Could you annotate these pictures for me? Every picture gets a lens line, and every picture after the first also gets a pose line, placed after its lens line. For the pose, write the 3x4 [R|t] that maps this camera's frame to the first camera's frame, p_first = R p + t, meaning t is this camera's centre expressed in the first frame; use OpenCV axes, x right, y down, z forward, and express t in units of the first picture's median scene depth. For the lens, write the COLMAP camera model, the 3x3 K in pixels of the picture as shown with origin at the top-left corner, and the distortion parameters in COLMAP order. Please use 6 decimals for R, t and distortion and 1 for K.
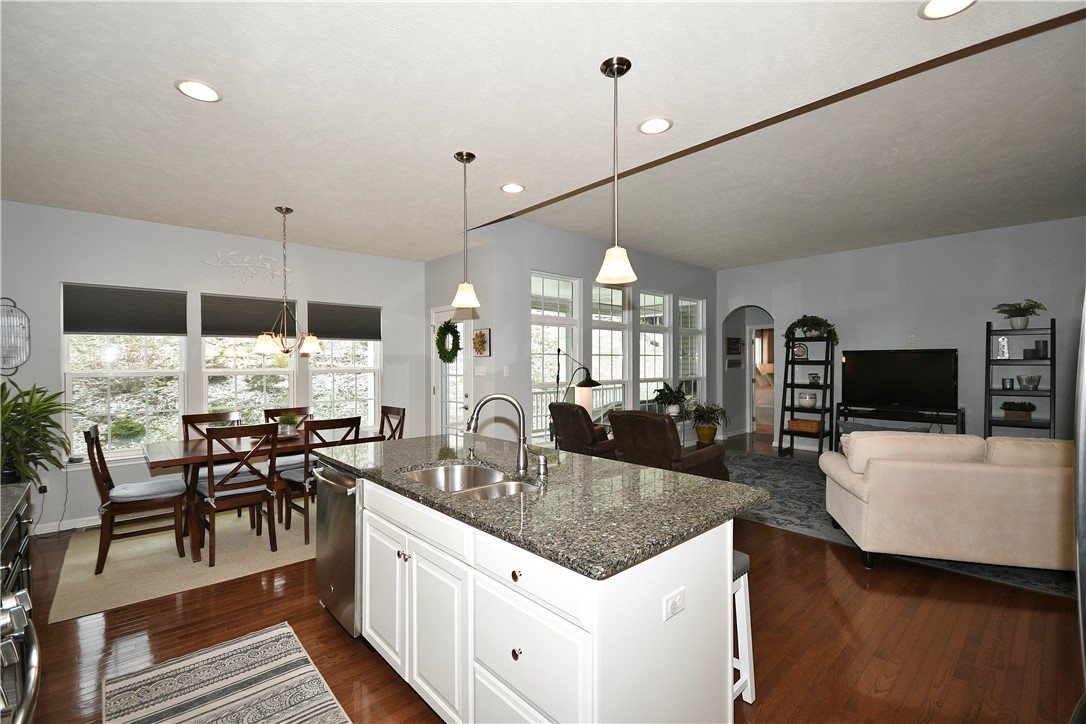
lens RADIAL K [[486.6, 0, 545.1], [0, 486.6, 363.3], [0, 0, 1]] dist [-0.001056, -0.001423]
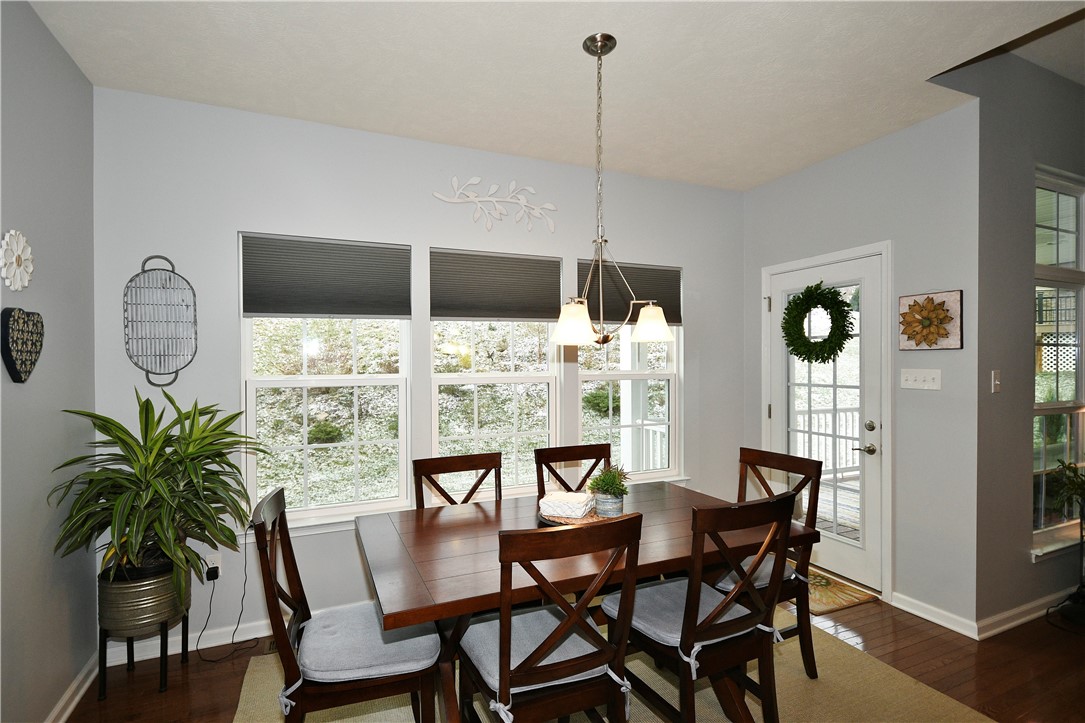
lens RADIAL K [[522.2, 0, 543.1], [0, 522.2, 360.9], [0, 0, 1]] dist [0.004495, 0.000333]
pose [[0.950637, -0.003074, -0.310291, -0.306374], [0.001924, 0.999990, -0.004014, -0.001249], [0.310300, 0.003219, 0.950633, 0.351910]]
